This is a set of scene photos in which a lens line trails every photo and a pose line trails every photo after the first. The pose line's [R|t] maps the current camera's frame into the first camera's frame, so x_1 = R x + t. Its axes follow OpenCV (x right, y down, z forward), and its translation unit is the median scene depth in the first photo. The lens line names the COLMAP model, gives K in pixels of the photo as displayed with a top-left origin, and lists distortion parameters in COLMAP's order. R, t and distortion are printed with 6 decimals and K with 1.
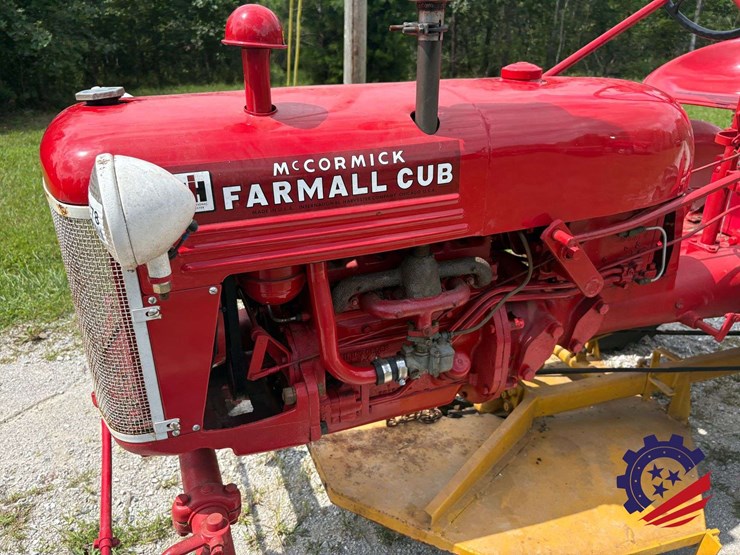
lens RADIAL K [[567.9, 0, 367.4], [0, 567.9, 279.8], [0, 0, 1]] dist [0.040230, -0.050824]
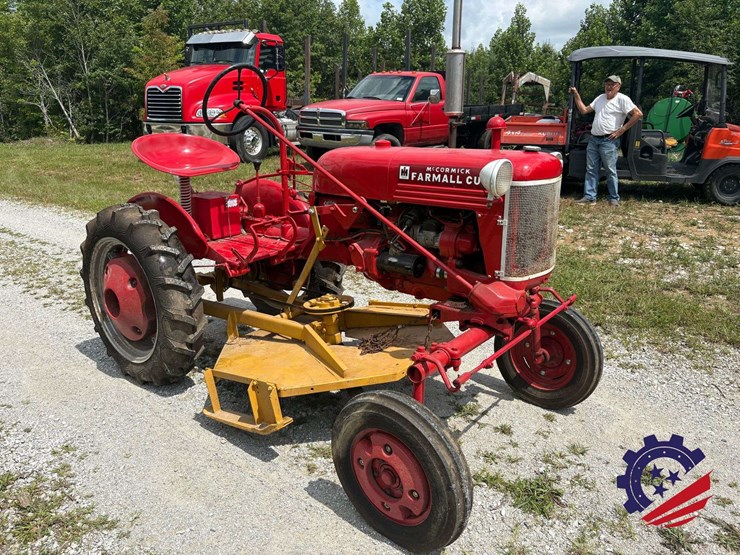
lens RADIAL K [[567.9, 0, 359.8], [0, 567.9, 271.4], [0, 0, 1]] dist [0.040230, -0.050824]
pose [[0.489095, 0.241220, -0.838212, 2.102352], [-0.362453, 0.930304, 0.056231, 0.242706], [0.793356, 0.276310, 0.542438, -0.684467]]
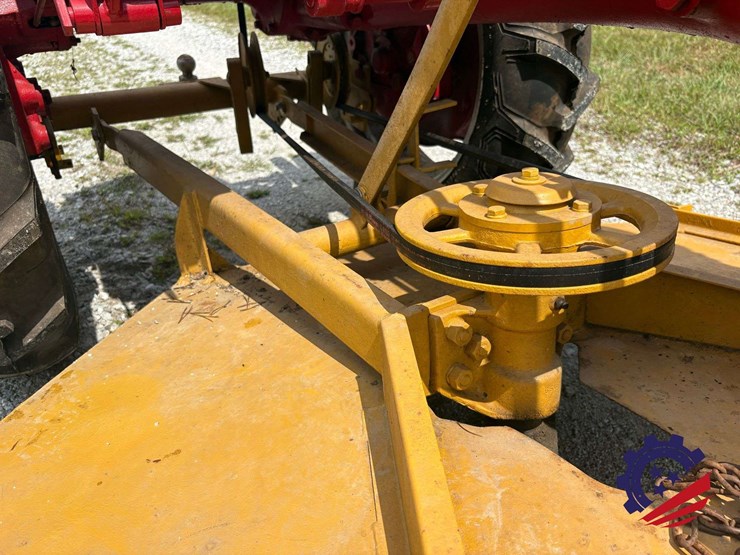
lens RADIAL K [[567.9, 0, 363.5], [0, 567.9, 274.9], [0, 0, 1]] dist [0.040230, -0.050824]
pose [[0.175378, 0.492430, -0.852500, -0.185709], [-0.410642, 0.823587, 0.391251, 0.546649], [0.894772, 0.281455, 0.346651, 0.658023]]
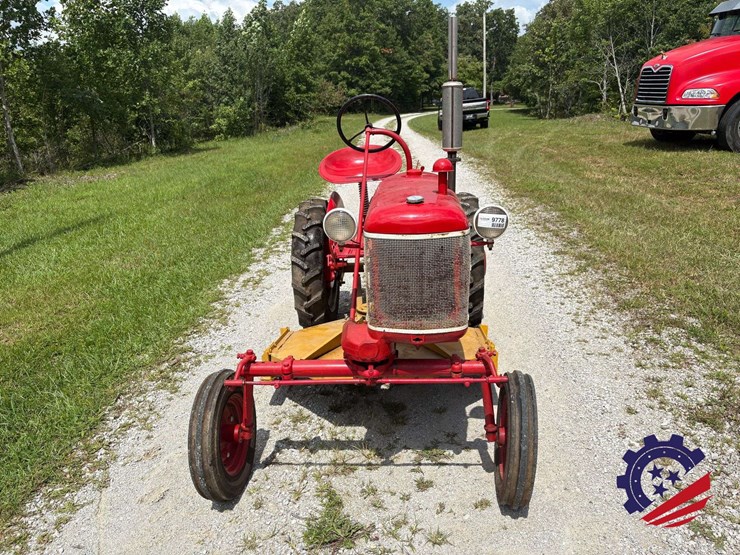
lens RADIAL K [[567.9, 0, 368.9], [0, 567.9, 269.0], [0, 0, 1]] dist [0.040230, -0.050824]
pose [[-0.431065, 0.289638, -0.854571, 2.414234], [-0.335541, 0.827709, 0.449788, -1.201901], [0.837613, 0.480632, -0.259611, 1.817291]]
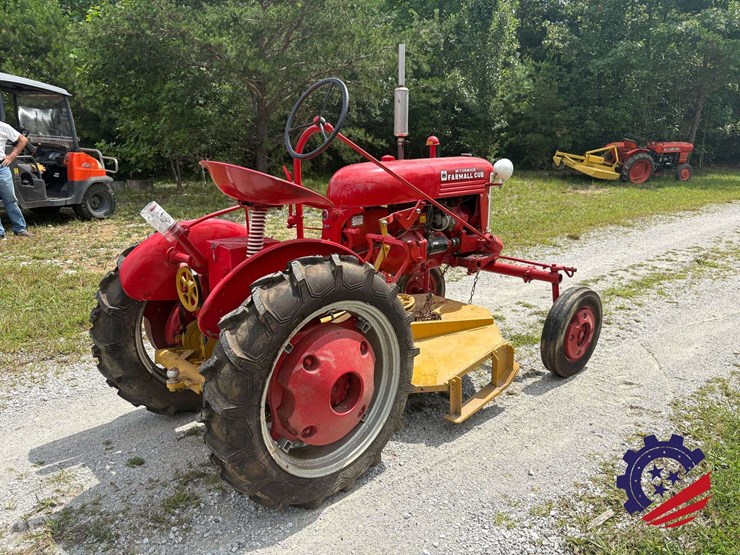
lens RADIAL K [[567.9, 0, 372.7], [0, 567.9, 275.3], [0, 0, 1]] dist [0.040230, -0.050824]
pose [[0.921323, -0.084243, 0.379561, -2.241054], [0.156511, 0.974012, -0.163724, 1.081455], [-0.355904, 0.210248, 0.910564, -2.322109]]
